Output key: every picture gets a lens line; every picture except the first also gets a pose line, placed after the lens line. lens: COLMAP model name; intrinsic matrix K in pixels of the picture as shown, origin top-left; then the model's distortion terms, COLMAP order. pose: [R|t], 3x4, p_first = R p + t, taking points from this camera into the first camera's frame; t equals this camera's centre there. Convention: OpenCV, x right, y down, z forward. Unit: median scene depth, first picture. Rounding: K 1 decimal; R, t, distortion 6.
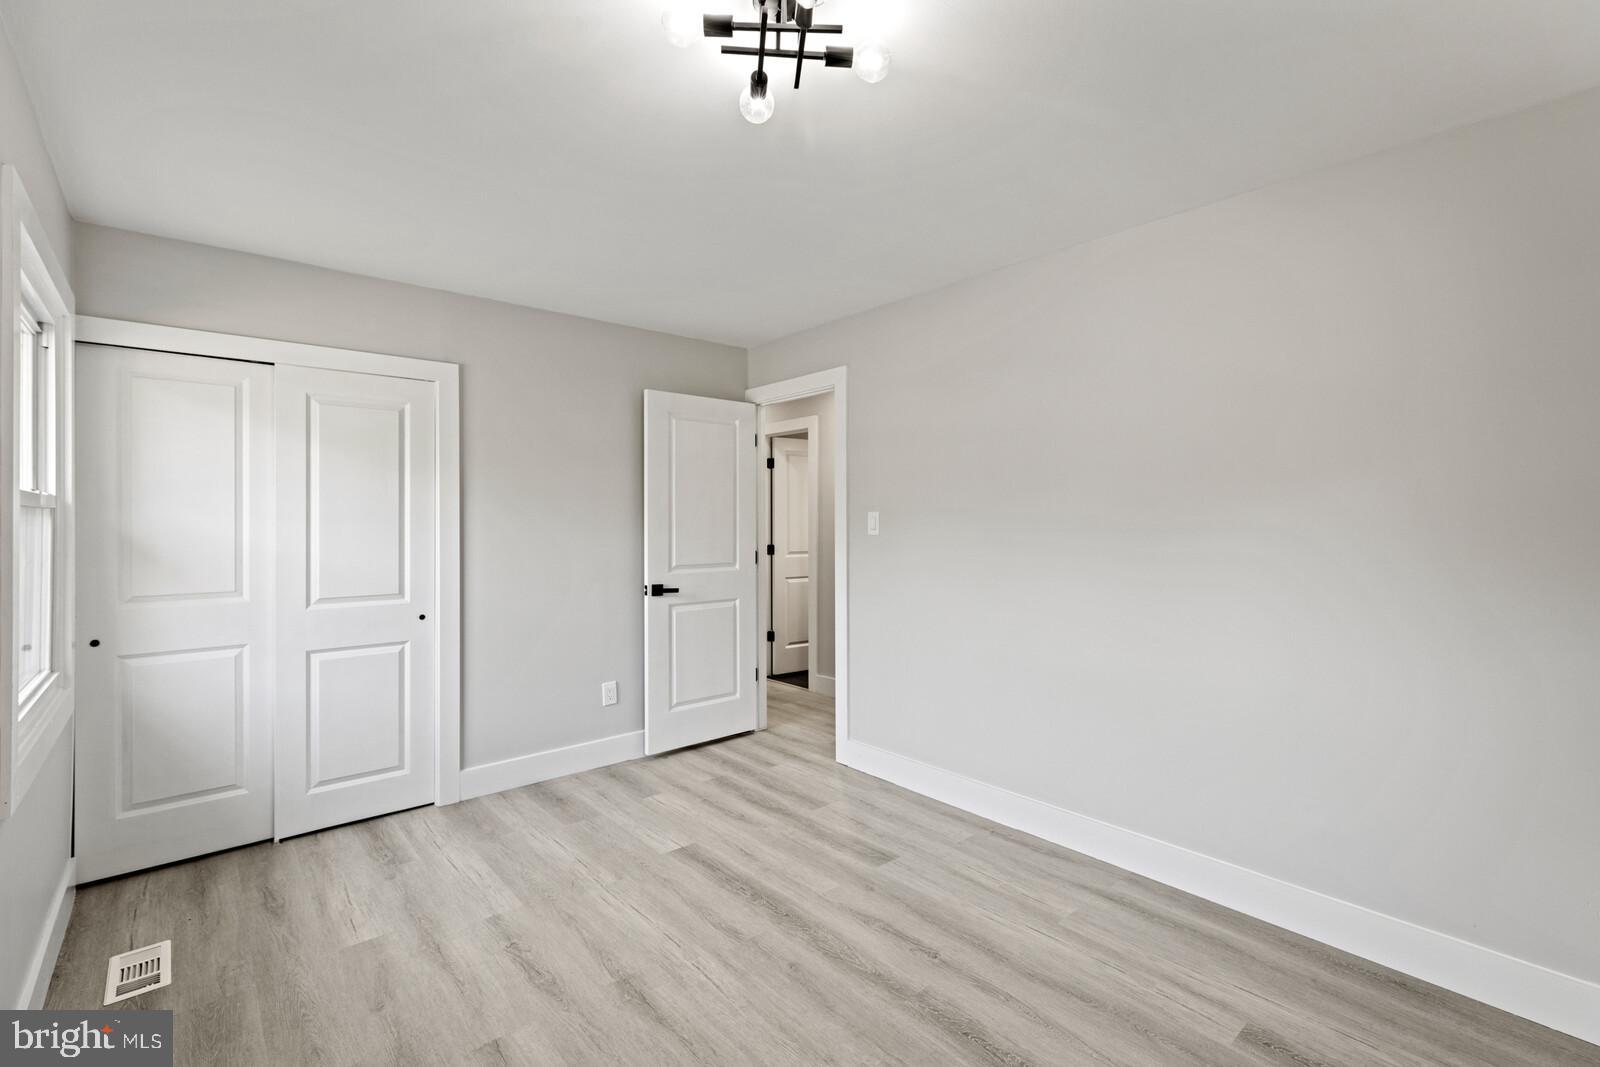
lens RADIAL K [[713.6, 0, 798.6], [0, 713.6, 528.4], [0, 0, 1]] dist [0.002279, -0.000804]
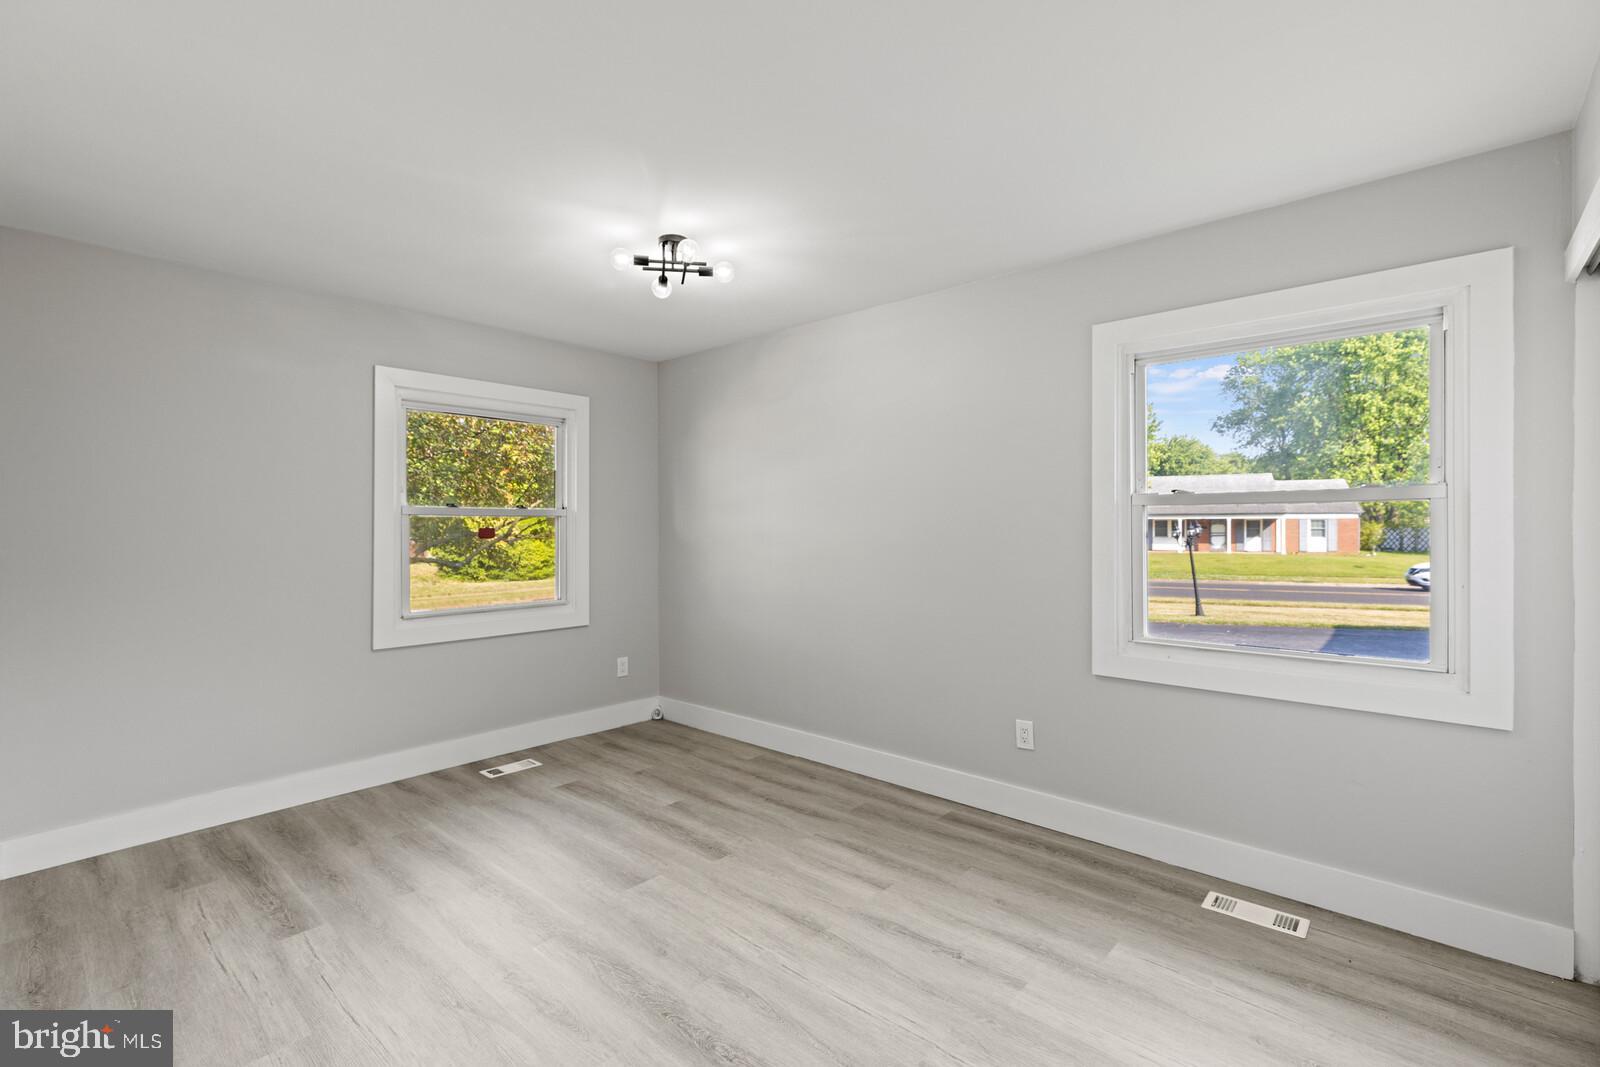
lens RADIAL K [[713.6, 0, 795.9], [0, 713.6, 526.3], [0, 0, 1]] dist [0.002279, -0.000804]
pose [[-0.992238, 0.007134, -0.124149, -0.070868], [0.006336, 0.999957, 0.006825, -0.001054], [0.124192, 0.005985, -0.992240, 1.945049]]
